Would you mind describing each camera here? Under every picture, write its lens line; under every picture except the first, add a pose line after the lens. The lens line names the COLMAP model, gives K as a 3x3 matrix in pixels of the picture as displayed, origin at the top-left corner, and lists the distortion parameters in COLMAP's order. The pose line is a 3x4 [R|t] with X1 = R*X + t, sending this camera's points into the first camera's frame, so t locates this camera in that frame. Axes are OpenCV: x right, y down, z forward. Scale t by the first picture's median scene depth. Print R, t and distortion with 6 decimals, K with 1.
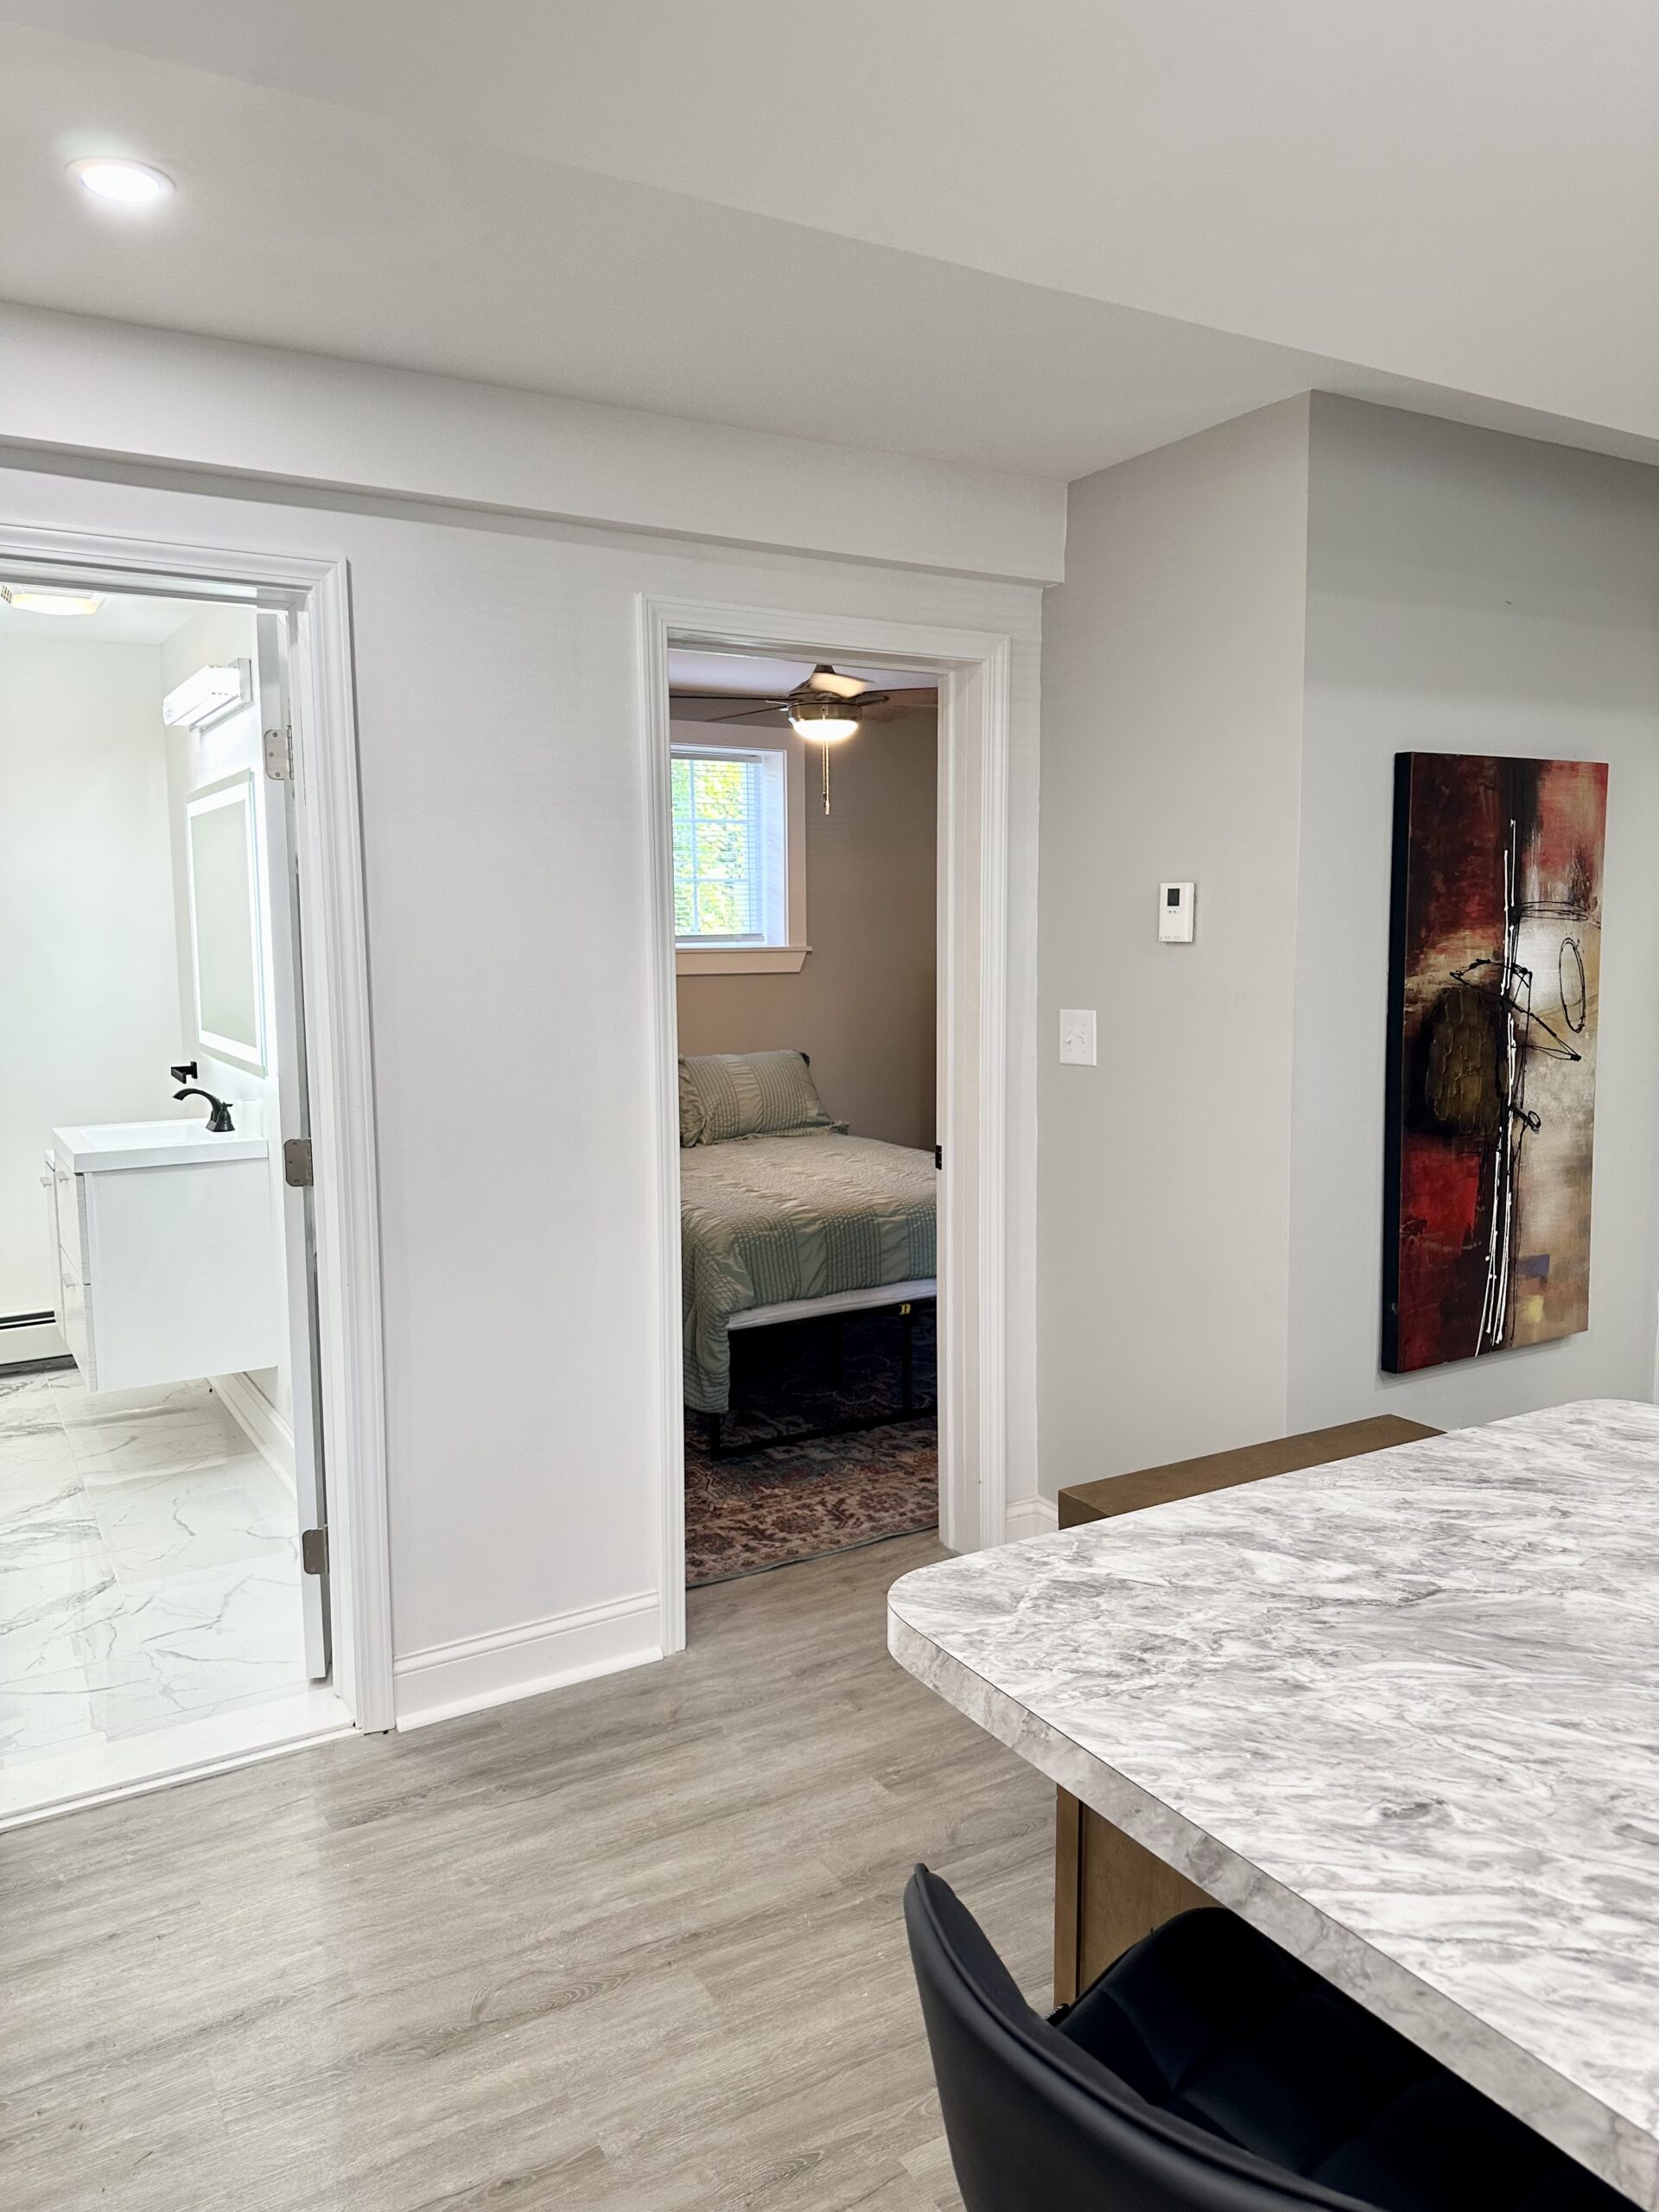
lens RADIAL K [[1564.3, 0, 829.5], [0, 1564.3, 1106.0], [0, 0, 1]] dist [0.044395, -0.054898]
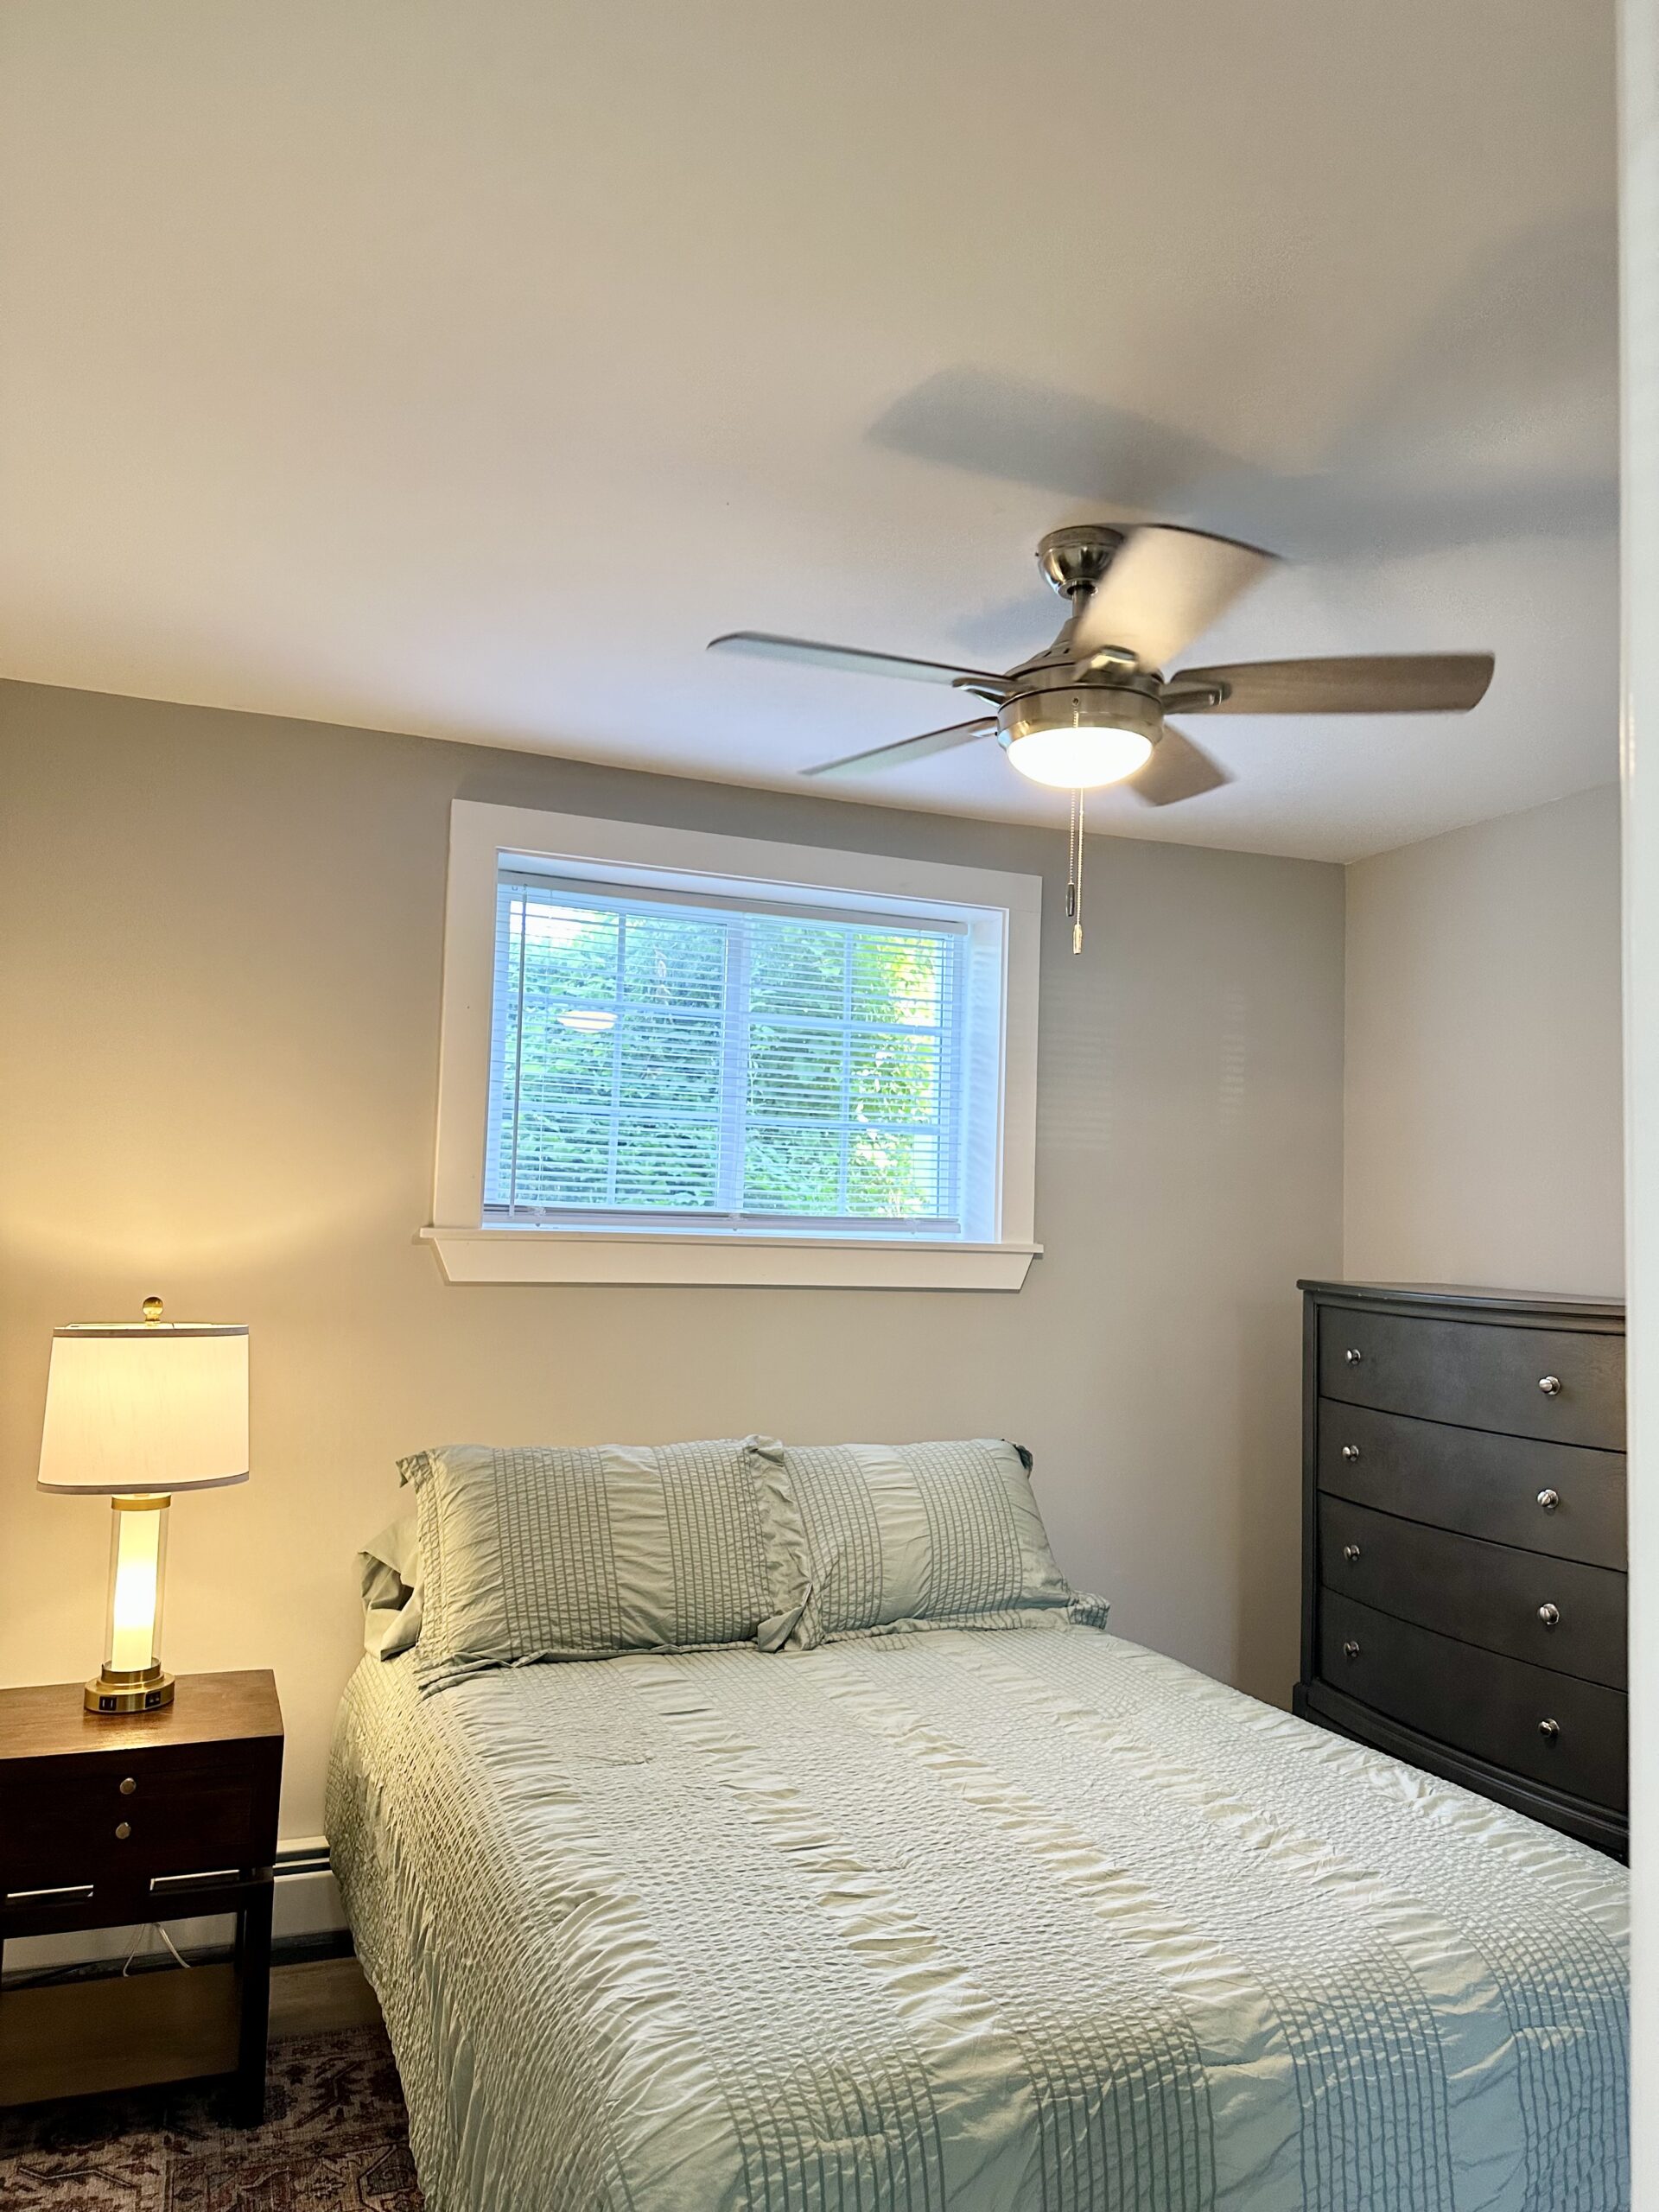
lens RADIAL K [[1564.3, 0, 829.5], [0, 1564.3, 1106.0], [0, 0, 1]] dist [0.044395, -0.054898]
pose [[0.987143, 0.022476, -0.158249, 0.000685], [-0.052611, 0.980583, -0.188914, -0.045728], [0.150930, 0.194811, 0.969159, 0.487570]]
